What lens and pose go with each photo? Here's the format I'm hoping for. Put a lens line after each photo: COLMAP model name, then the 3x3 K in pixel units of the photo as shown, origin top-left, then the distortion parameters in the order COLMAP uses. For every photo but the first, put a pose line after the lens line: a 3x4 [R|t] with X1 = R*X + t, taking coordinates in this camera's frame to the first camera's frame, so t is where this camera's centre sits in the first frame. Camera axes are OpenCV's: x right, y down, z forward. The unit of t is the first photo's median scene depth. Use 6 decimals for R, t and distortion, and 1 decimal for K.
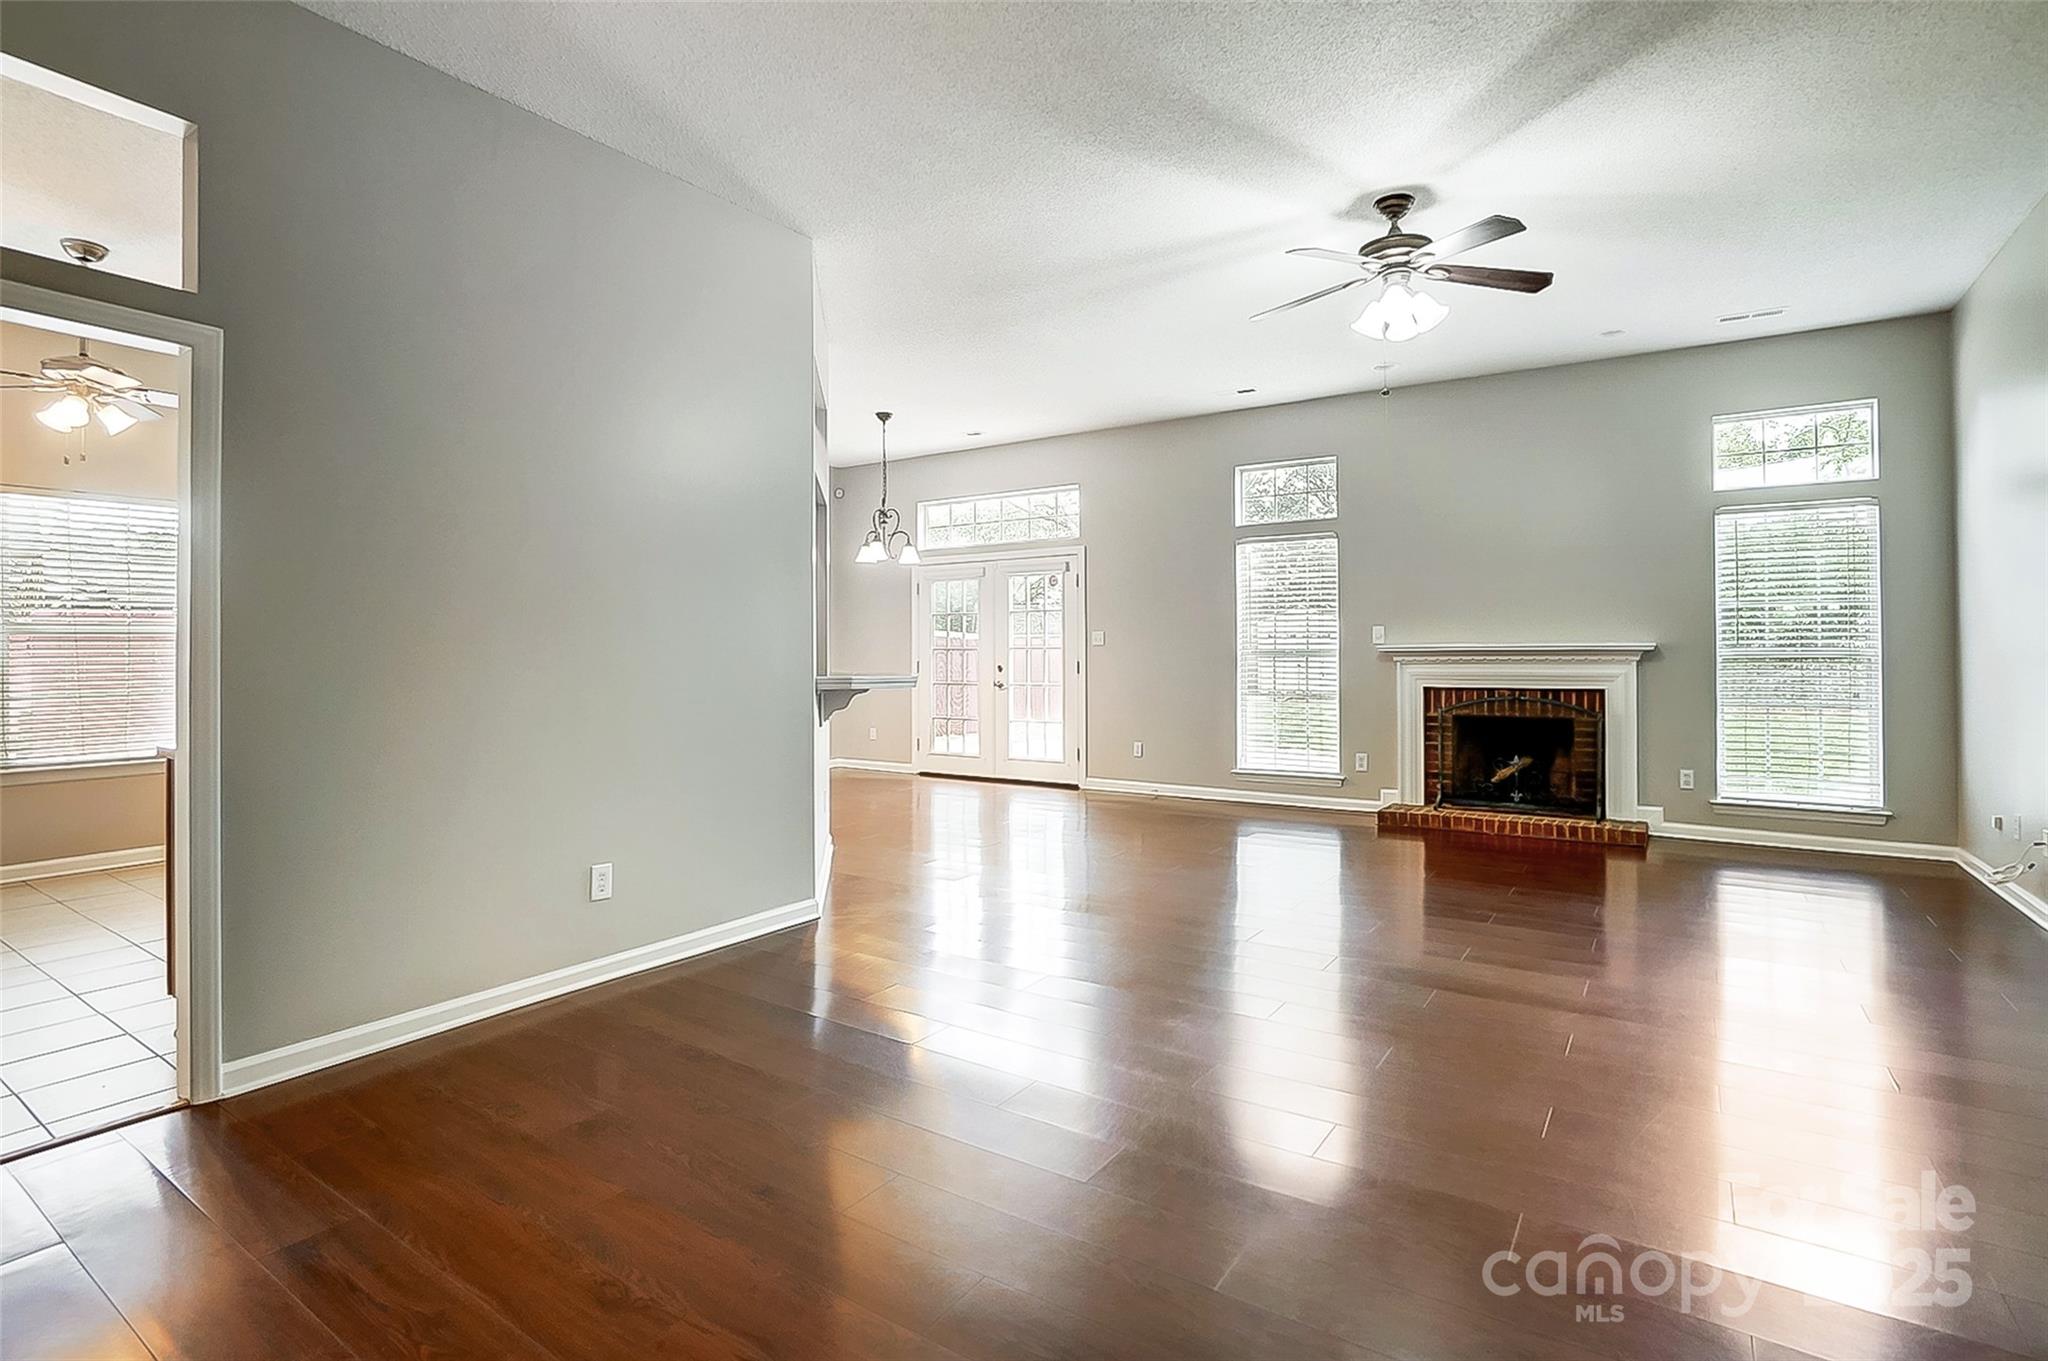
lens RADIAL K [[991.2, 0, 1025.8], [0, 991.2, 661.9], [0, 0, 1]] dist [0.001475, 0.000078]
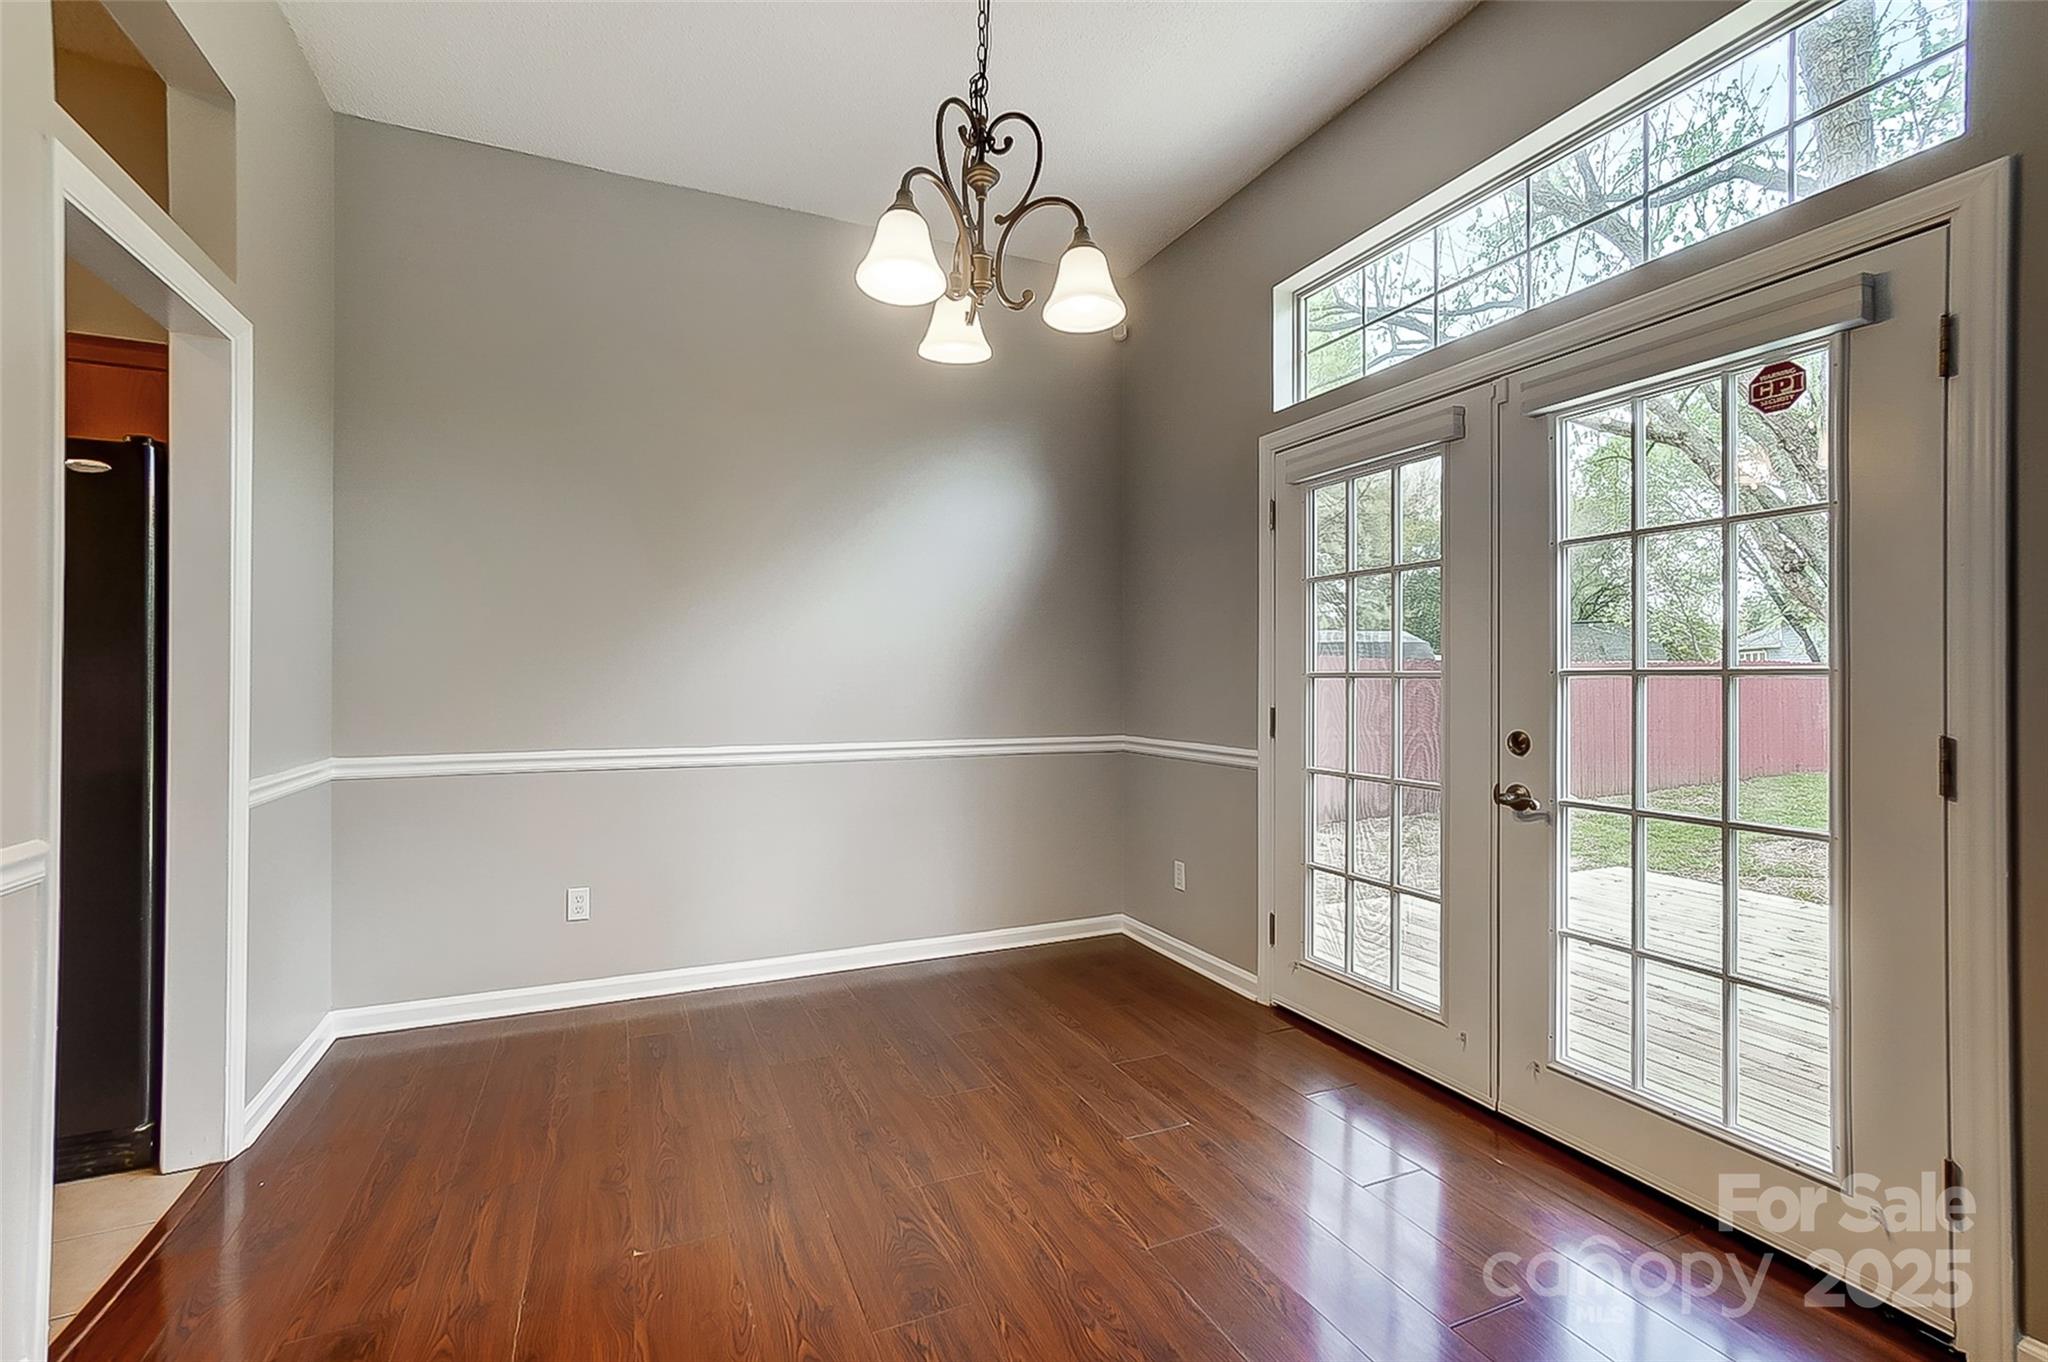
lens RADIAL K [[904.2, 0, 1035.1], [0, 904.2, 671.3], [0, 0, 1]] dist [-0.001342, 0.012984]
pose [[0.853718, 0.004566, -0.520716, -0.009919], [-0.013728, 0.999811, -0.013740, -0.008952], [0.520555, 0.018879, 0.853619, 0.740754]]
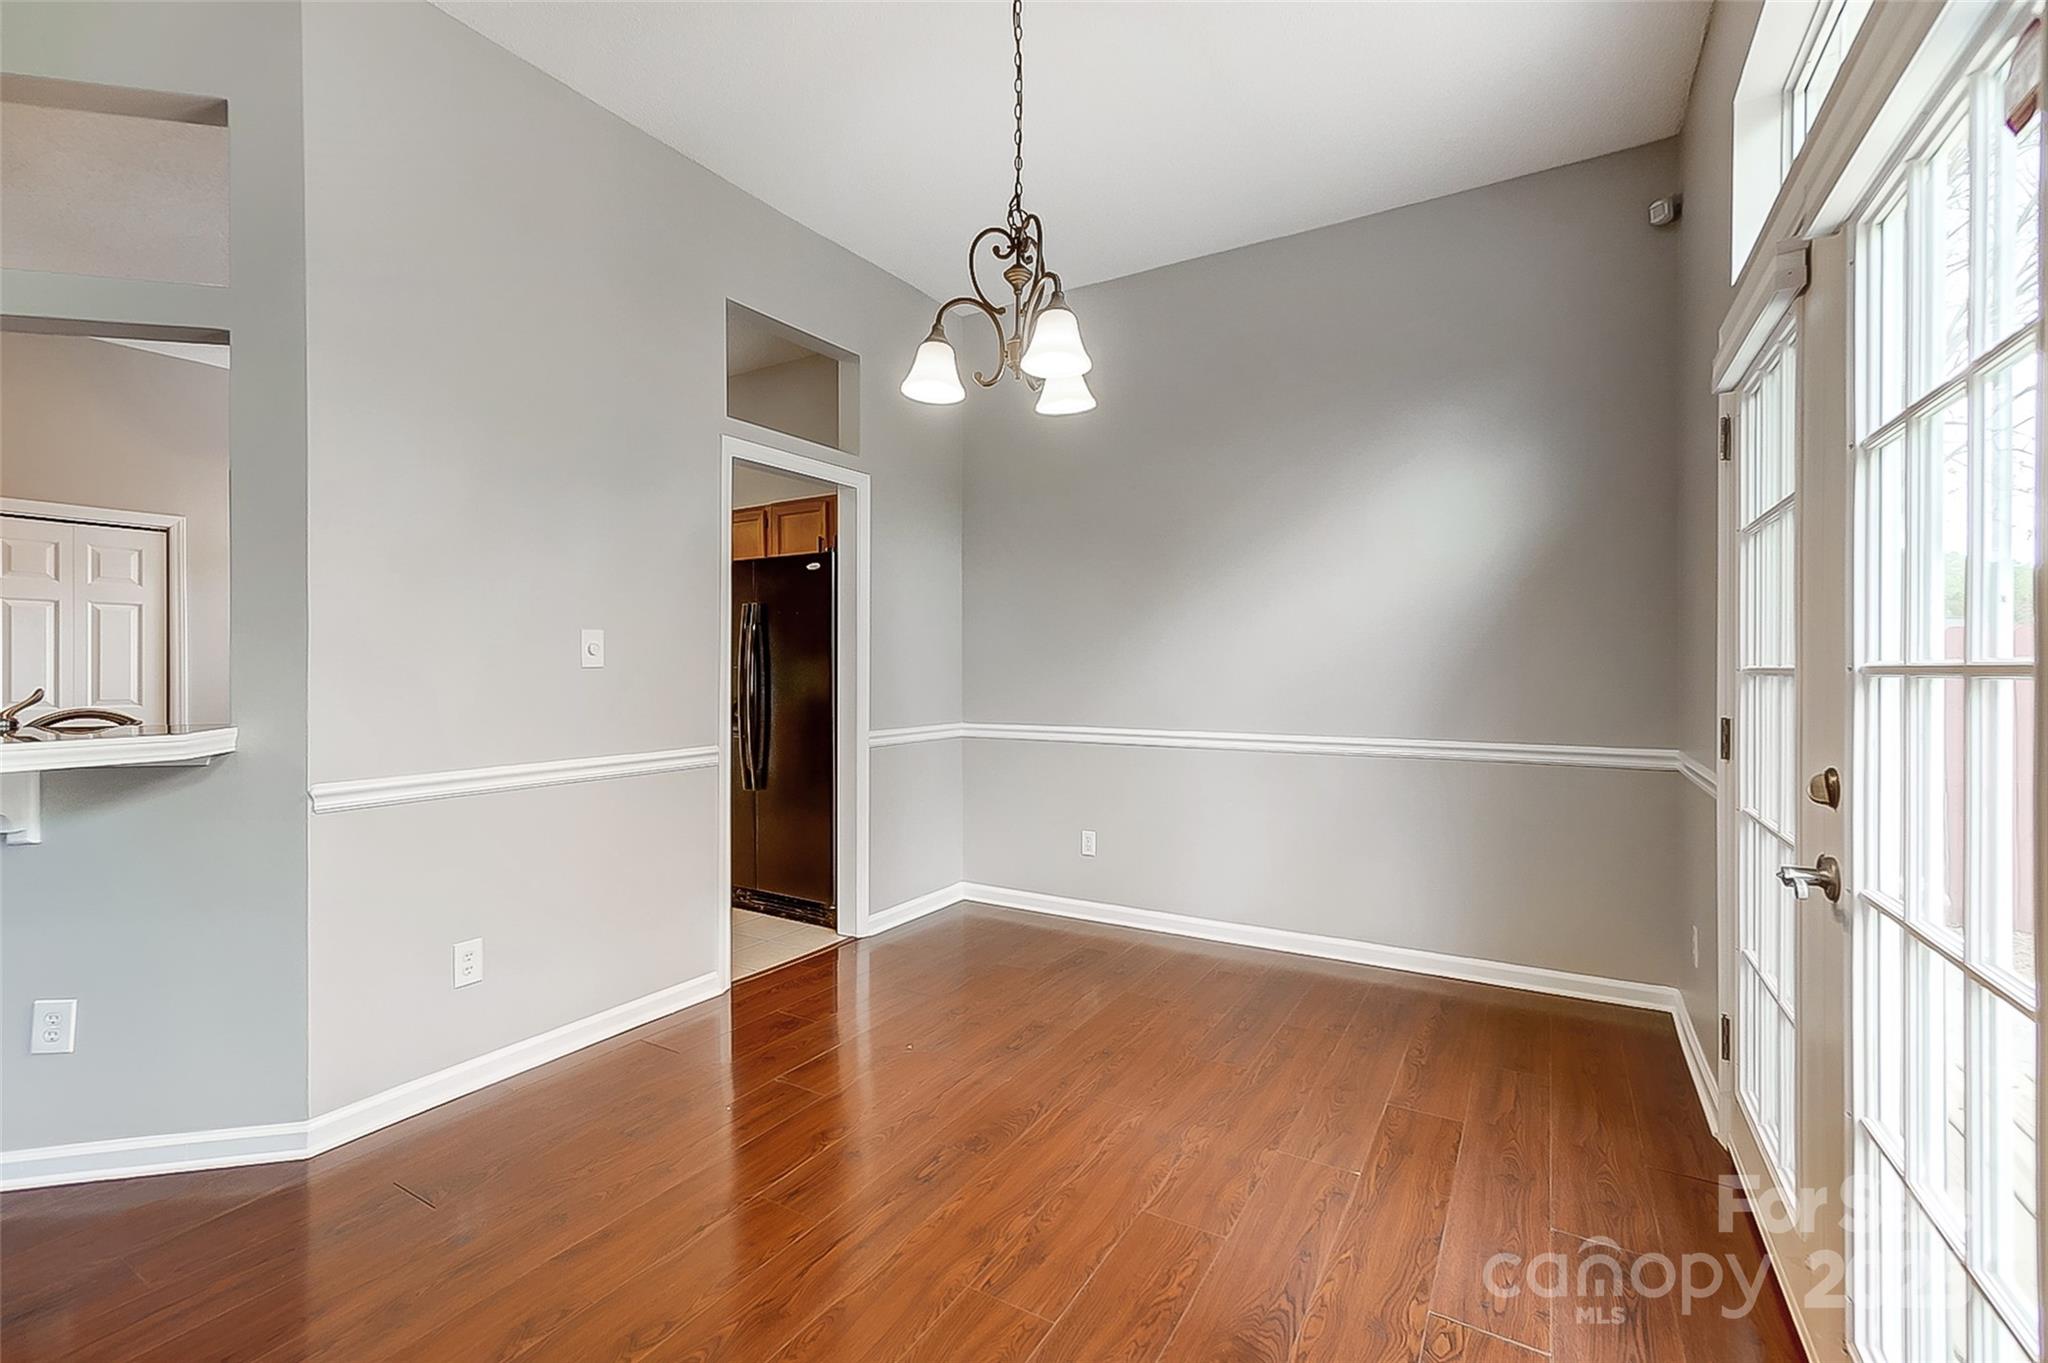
lens RADIAL K [[893.5, 0, 981.5], [0, 893.5, 670.9], [0, 0, 1]] dist [0.000413, 0.000310]
pose [[0.041437, 0.010407, -0.999087, 0.127731], [-0.009941, 0.999901, 0.010003, -0.014447], [0.999092, 0.009518, 0.041537, 0.890873]]
